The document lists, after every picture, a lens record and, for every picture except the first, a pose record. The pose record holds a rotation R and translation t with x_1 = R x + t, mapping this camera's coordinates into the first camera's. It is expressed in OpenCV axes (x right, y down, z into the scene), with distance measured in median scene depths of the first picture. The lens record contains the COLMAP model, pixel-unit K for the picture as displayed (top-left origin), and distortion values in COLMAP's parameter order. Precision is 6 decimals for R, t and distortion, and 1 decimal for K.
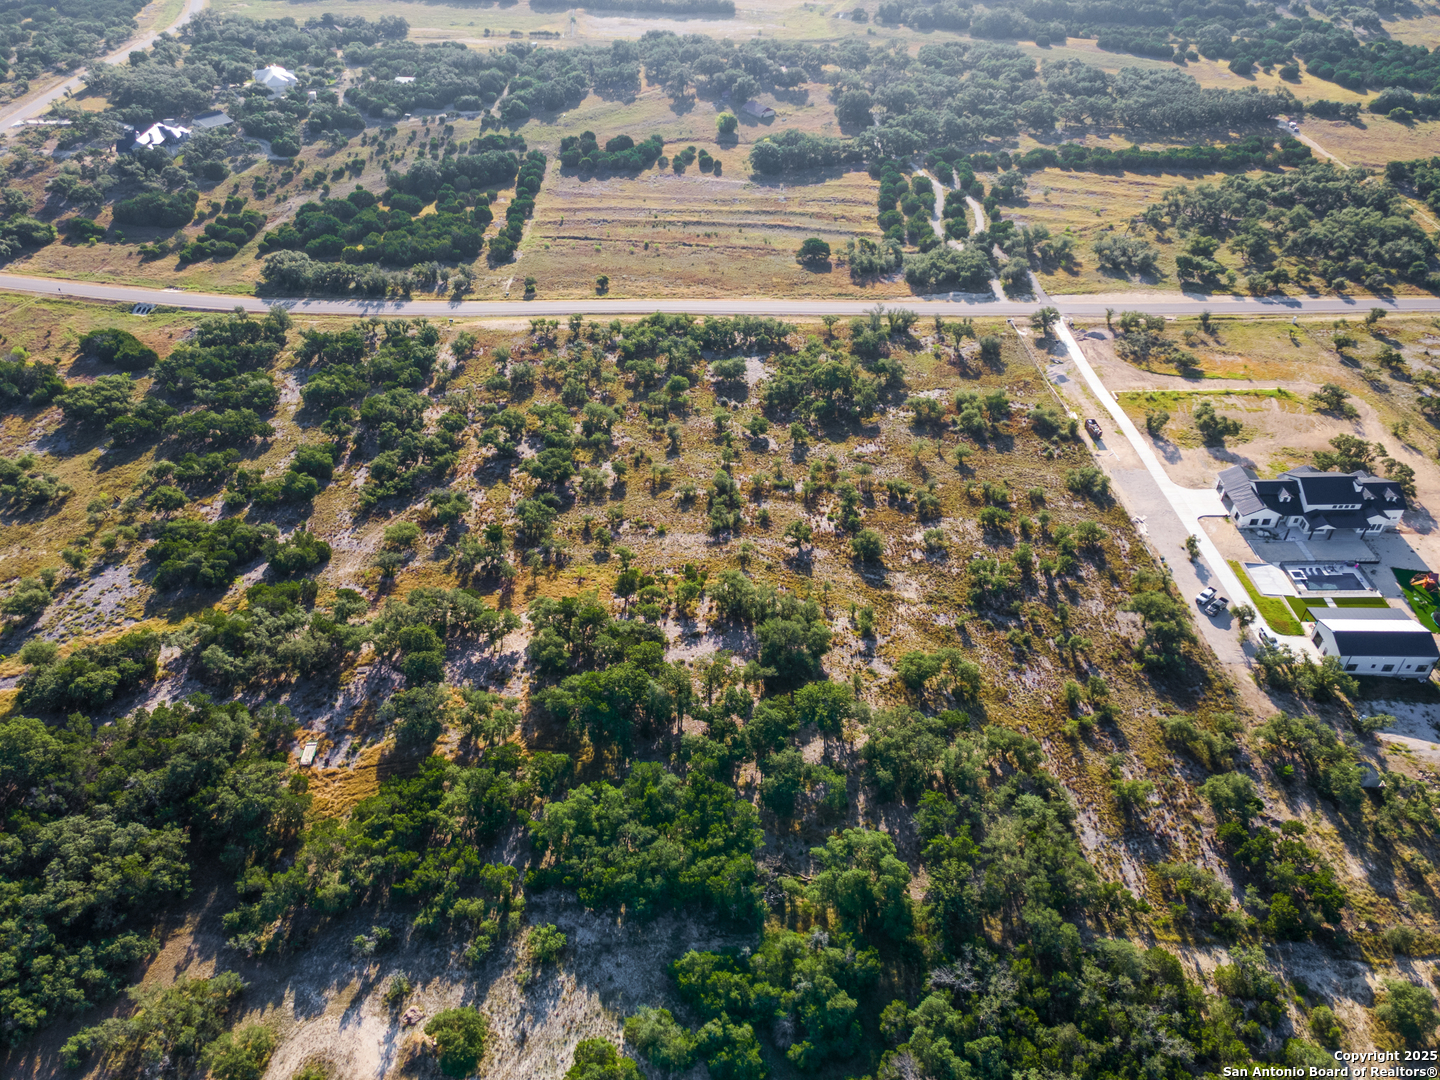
lens RADIAL K [[1063.1, 0, 715.6], [0, 1063.1, 556.2], [0, 0, 1]] dist [0.036775, 0.015390]
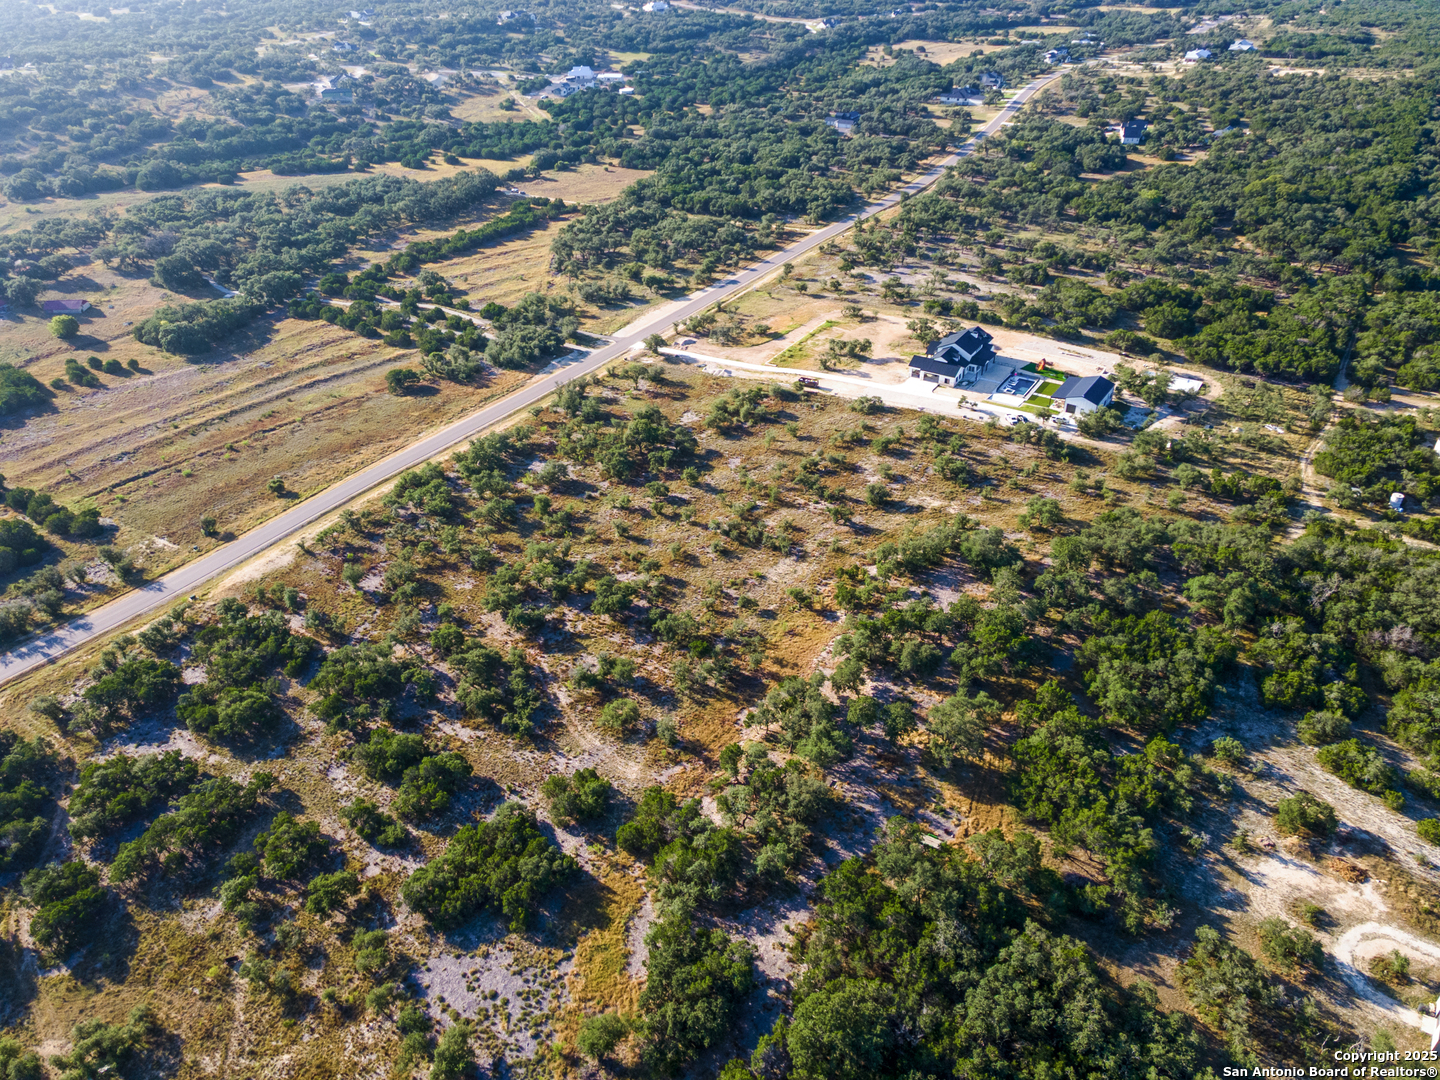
lens RADIAL K [[1063.1, 0, 719.0], [0, 1063.1, 528.3], [0, 0, 1]] dist [0.036775, 0.015390]
pose [[0.544983, -0.452168, 0.706072, -0.729695], [0.535351, 0.835770, 0.122015, -0.195857], [-0.645285, 0.311500, 0.697549, 0.237254]]
